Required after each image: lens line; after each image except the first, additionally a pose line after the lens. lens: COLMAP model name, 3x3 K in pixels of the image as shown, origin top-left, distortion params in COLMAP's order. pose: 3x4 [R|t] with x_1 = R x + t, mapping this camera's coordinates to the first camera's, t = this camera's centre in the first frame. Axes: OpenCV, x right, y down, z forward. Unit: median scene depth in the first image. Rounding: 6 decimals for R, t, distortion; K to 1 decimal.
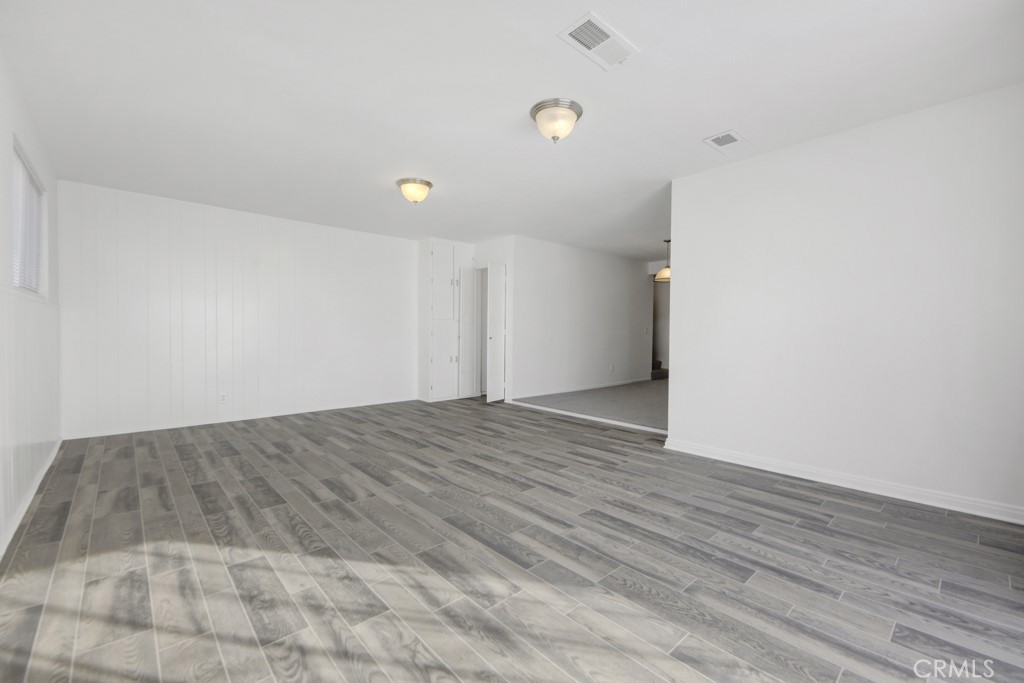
lens RADIAL K [[420.6, 0, 520.8], [0, 420.6, 339.4], [0, 0, 1]] dist [0.006719, -0.001445]
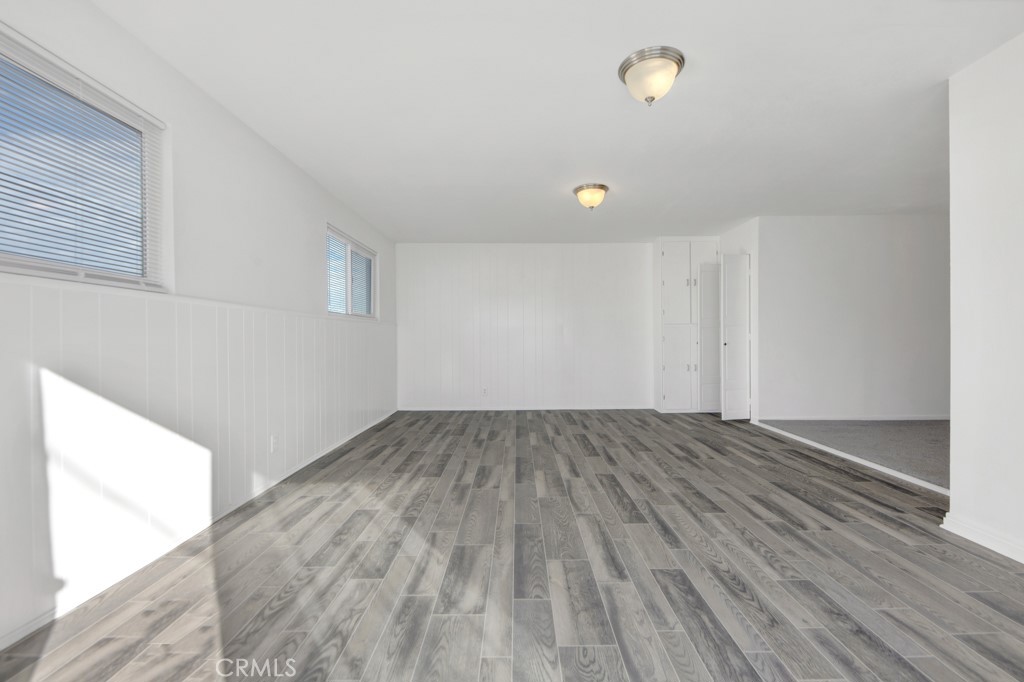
lens RADIAL K [[420.6, 0, 519.0], [0, 420.6, 341.2], [0, 0, 1]] dist [0.006719, -0.001445]
pose [[0.745621, -0.006488, -0.666338, 0.431123], [-0.001936, 0.999927, -0.011903, 0.003400], [0.666367, 0.010165, 0.745555, 0.224478]]
